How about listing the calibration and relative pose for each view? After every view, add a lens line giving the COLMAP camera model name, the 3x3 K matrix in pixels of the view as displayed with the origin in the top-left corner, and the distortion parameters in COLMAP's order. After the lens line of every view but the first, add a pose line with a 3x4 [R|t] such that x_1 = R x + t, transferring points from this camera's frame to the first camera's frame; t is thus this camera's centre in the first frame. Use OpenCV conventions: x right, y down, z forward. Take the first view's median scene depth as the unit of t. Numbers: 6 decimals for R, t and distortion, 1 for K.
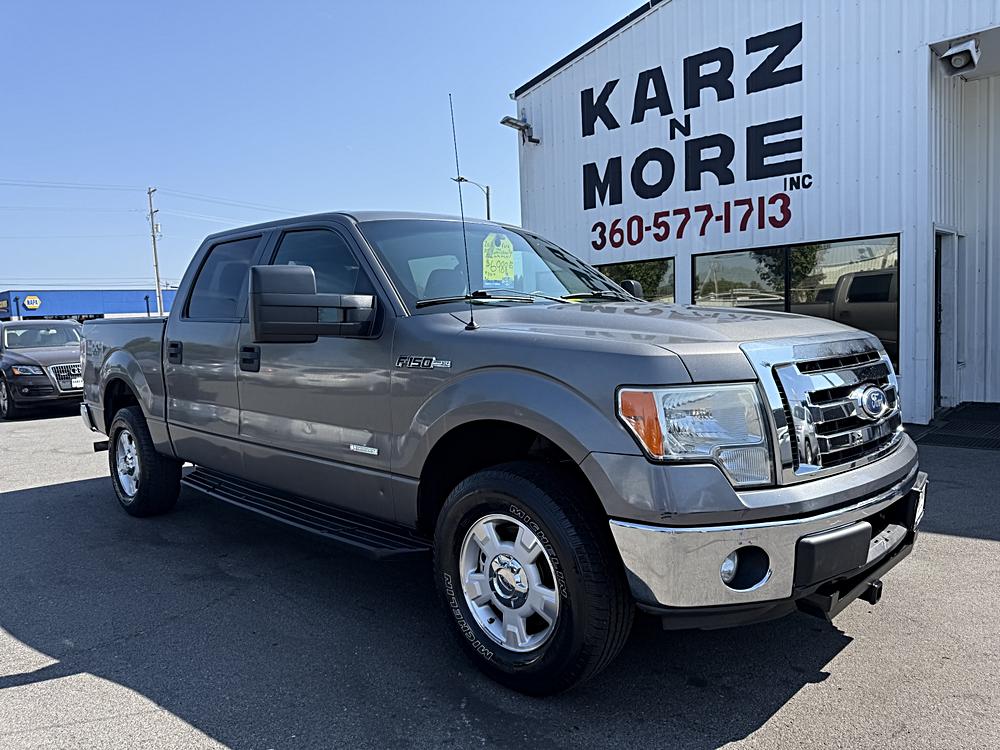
lens RADIAL K [[708.0, 0, 492.0], [0, 708.0, 388.6], [0, 0, 1]] dist [0.016406, -0.038372]
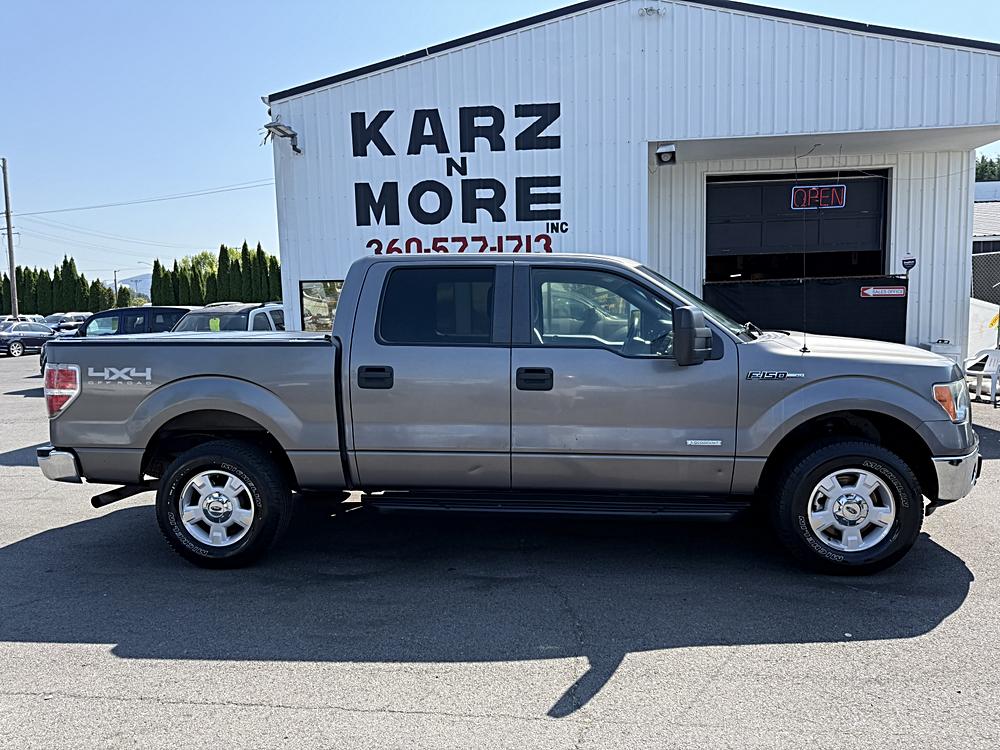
lens RADIAL K [[708.0, 0, 498.3], [0, 708.0, 396.6], [0, 0, 1]] dist [0.016406, -0.038372]
pose [[0.780814, -0.053284, 0.622487, -0.435688], [0.047113, 0.998541, 0.026378, -0.021281], [-0.622985, 0.008730, 0.782185, 0.058057]]
